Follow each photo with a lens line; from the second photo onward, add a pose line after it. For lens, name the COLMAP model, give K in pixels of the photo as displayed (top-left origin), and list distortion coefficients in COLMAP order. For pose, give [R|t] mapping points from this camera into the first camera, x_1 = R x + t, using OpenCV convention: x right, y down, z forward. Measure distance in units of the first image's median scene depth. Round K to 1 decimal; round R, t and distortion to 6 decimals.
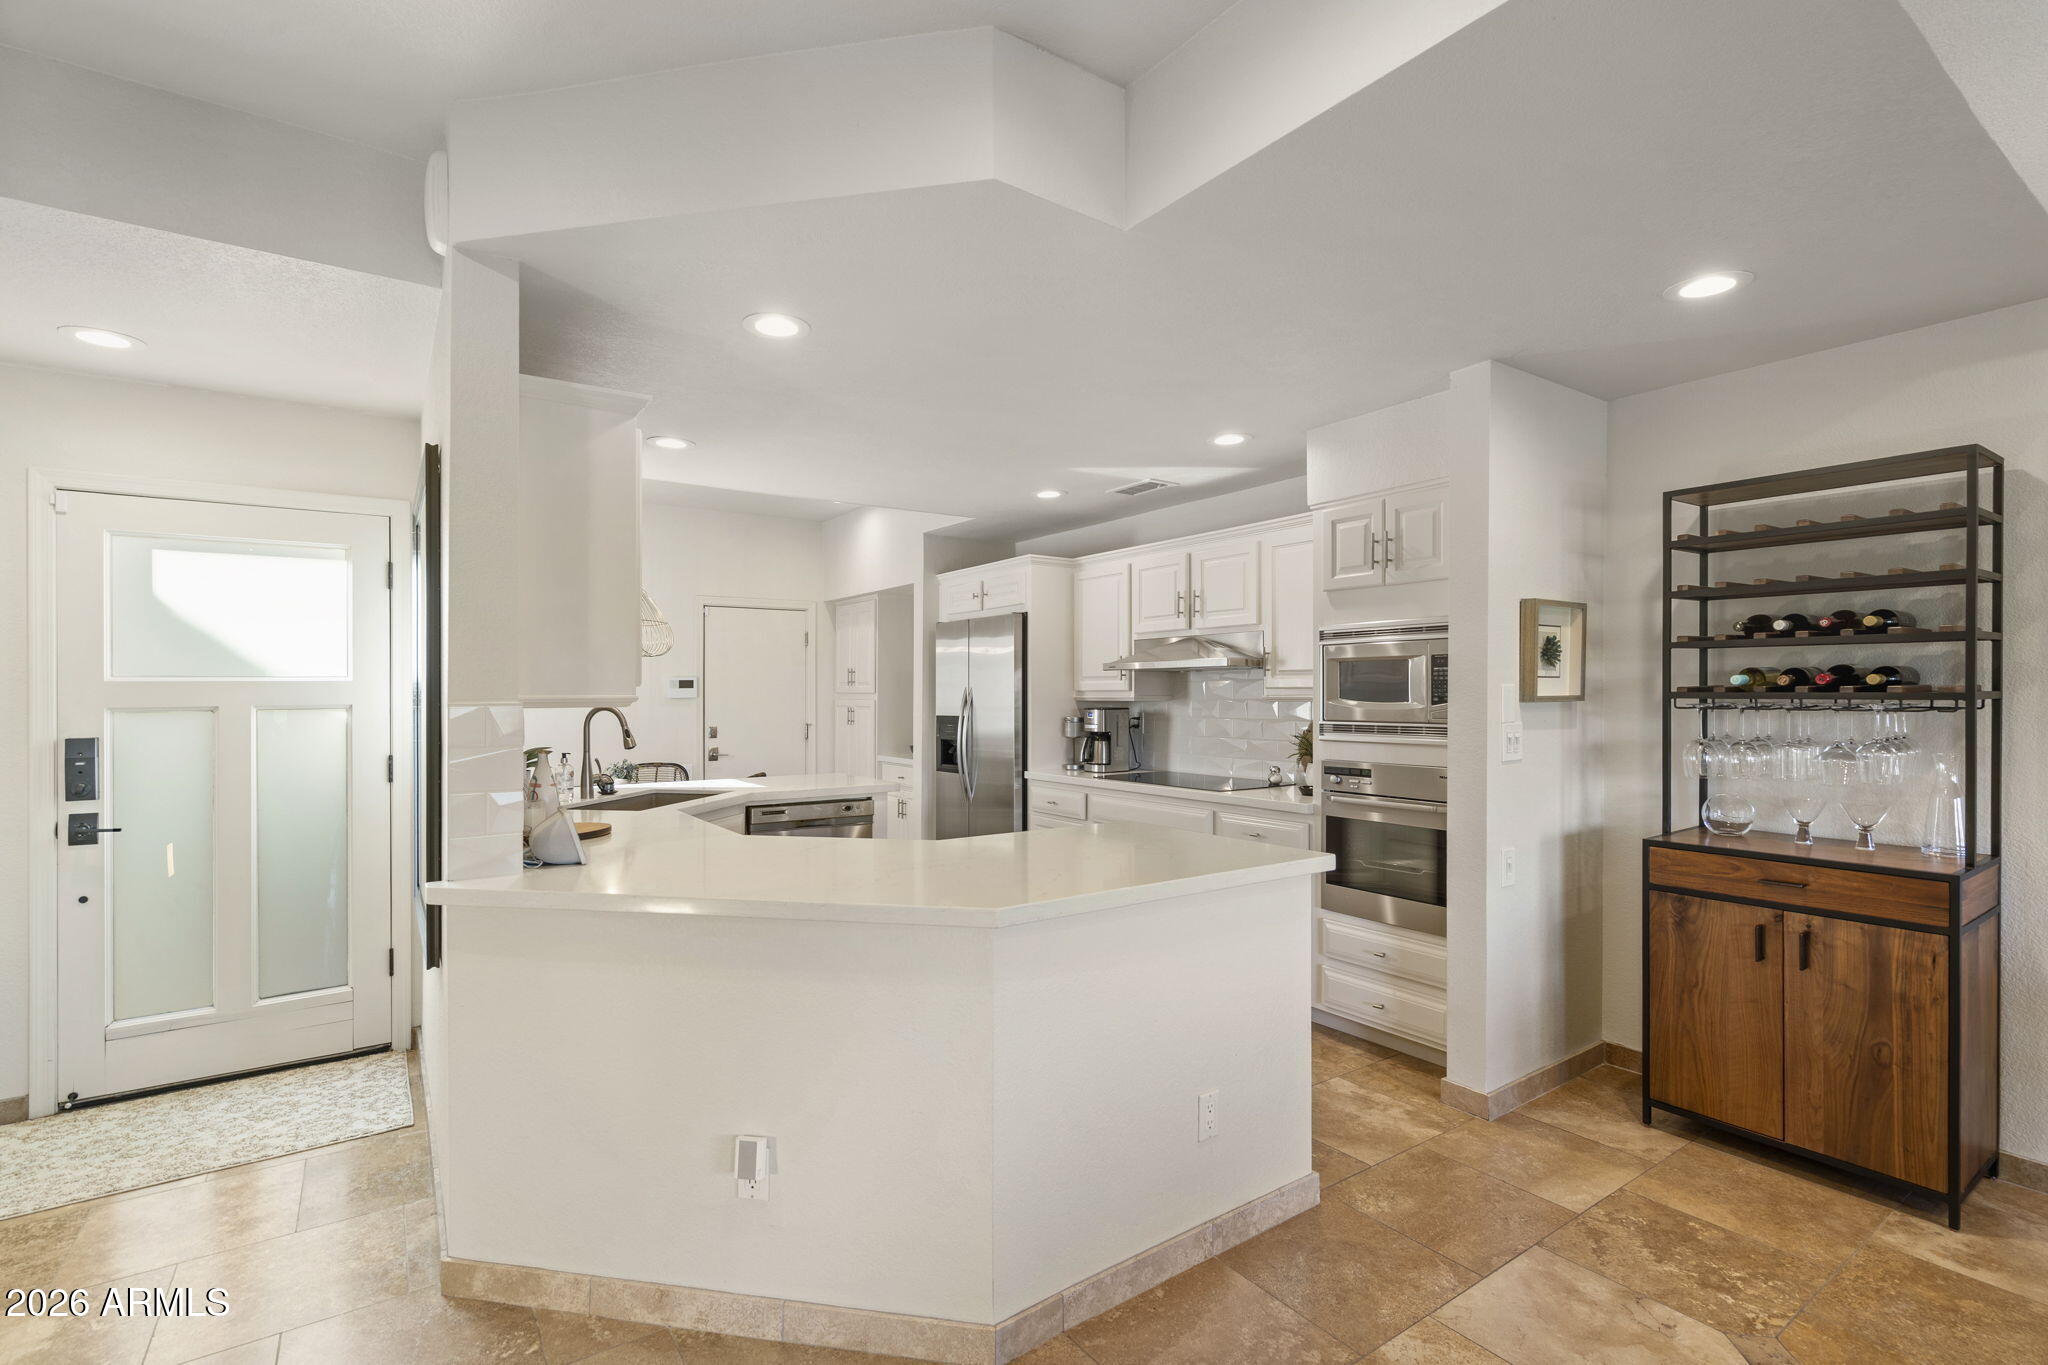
lens RADIAL K [[932.2, 0, 1030.5], [0, 932.2, 697.1], [0, 0, 1]] dist [0.004814, 0.001536]
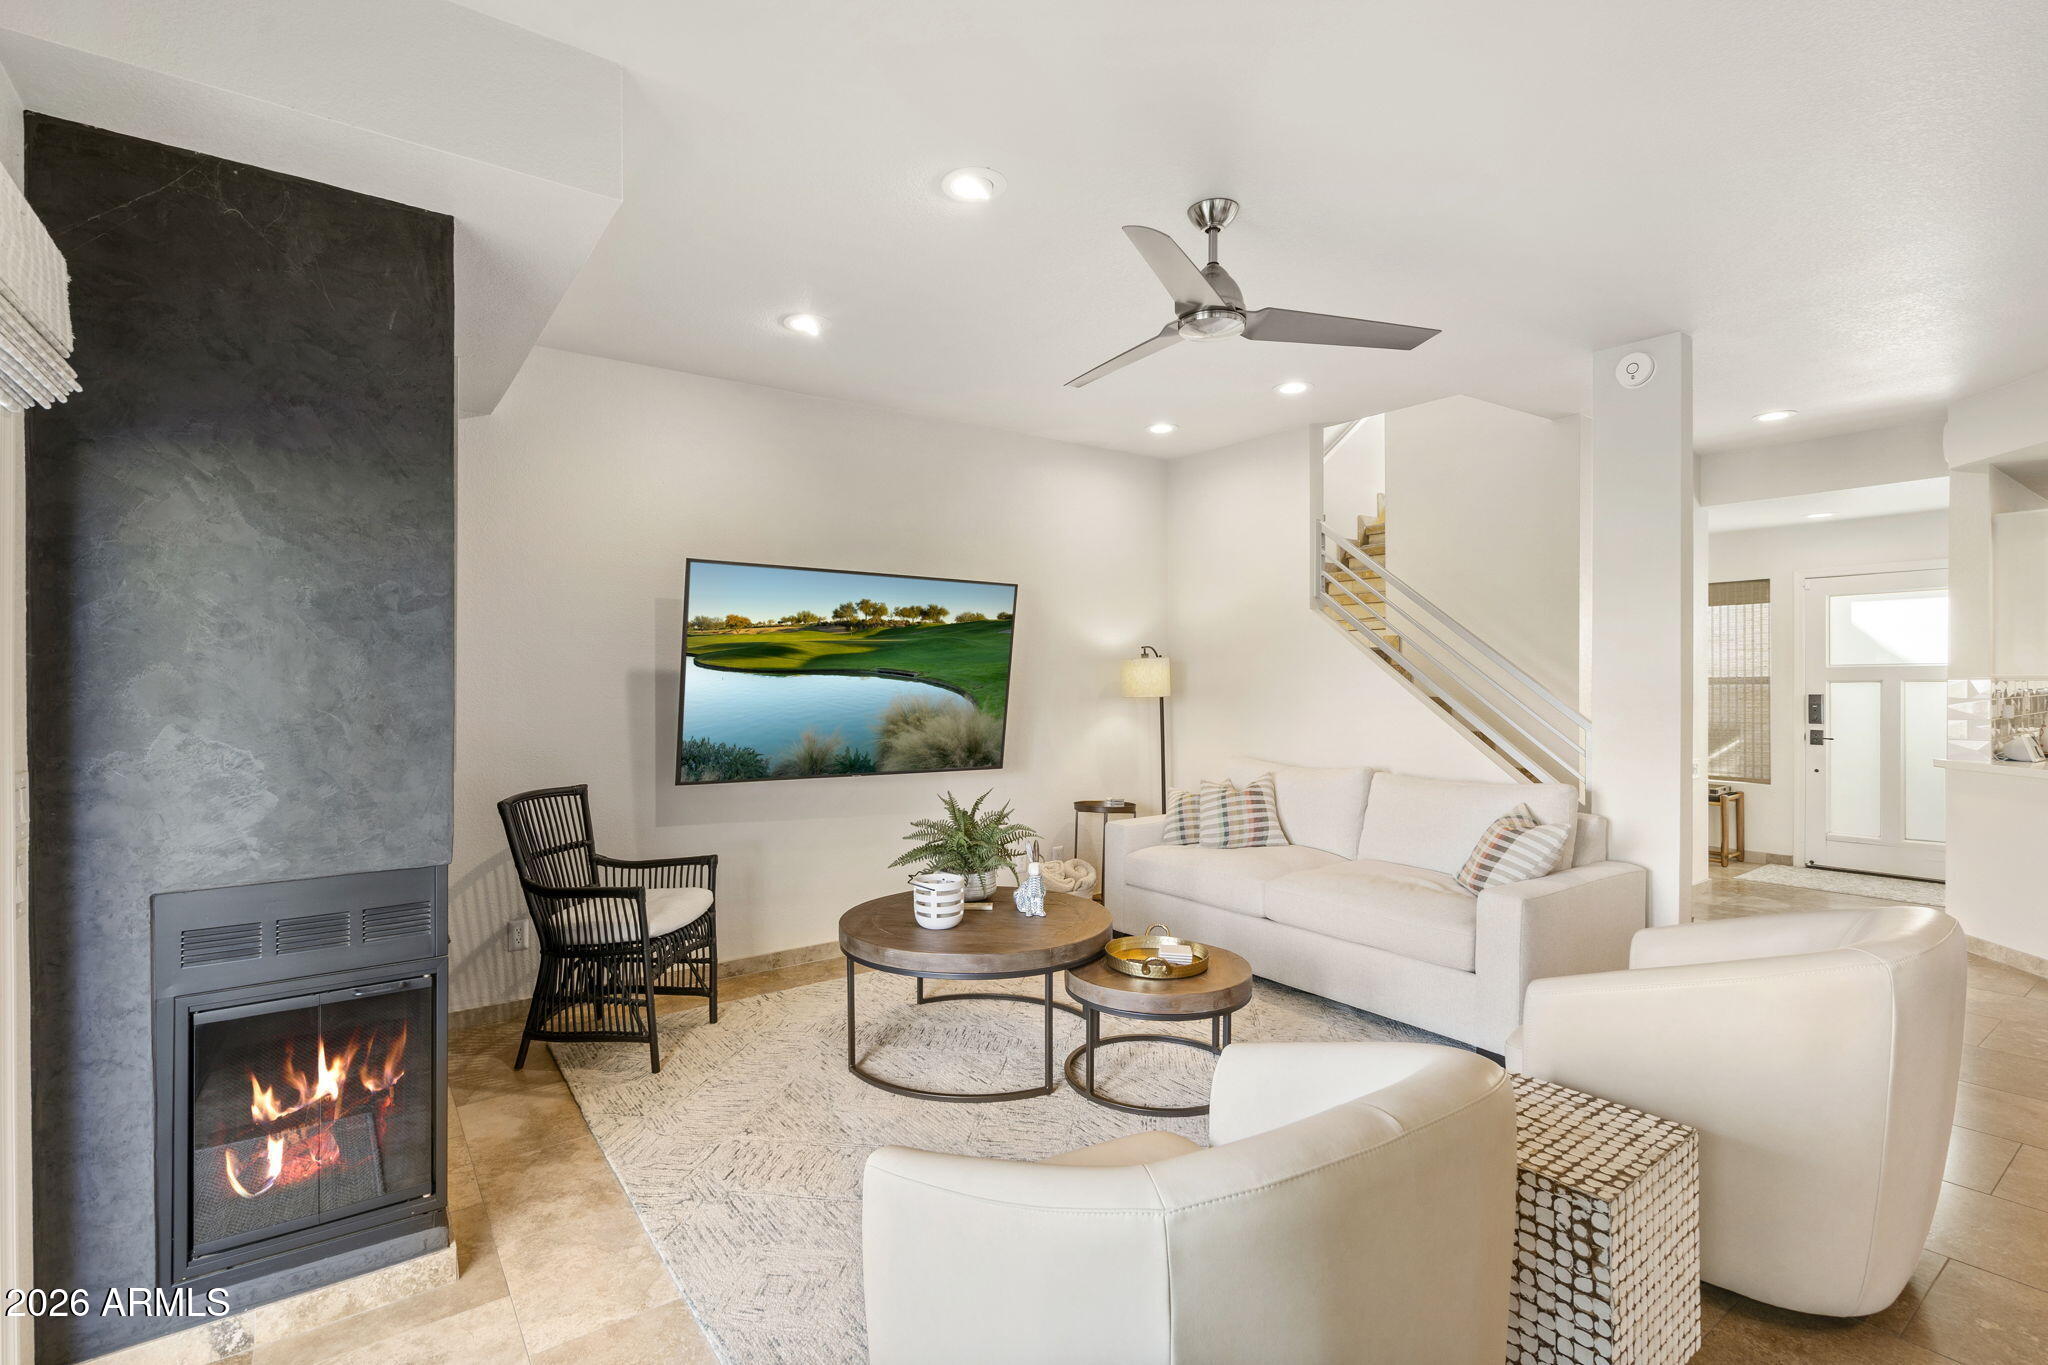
lens RADIAL K [[932.2, 0, 1012.8], [0, 932.2, 688.8], [0, 0, 1]] dist [0.004814, 0.001536]
pose [[0.023527, 0.012394, -0.999646, 1.031559], [0.005212, 0.999908, 0.012520, -0.004377], [0.999710, -0.005505, 0.023460, -0.839938]]
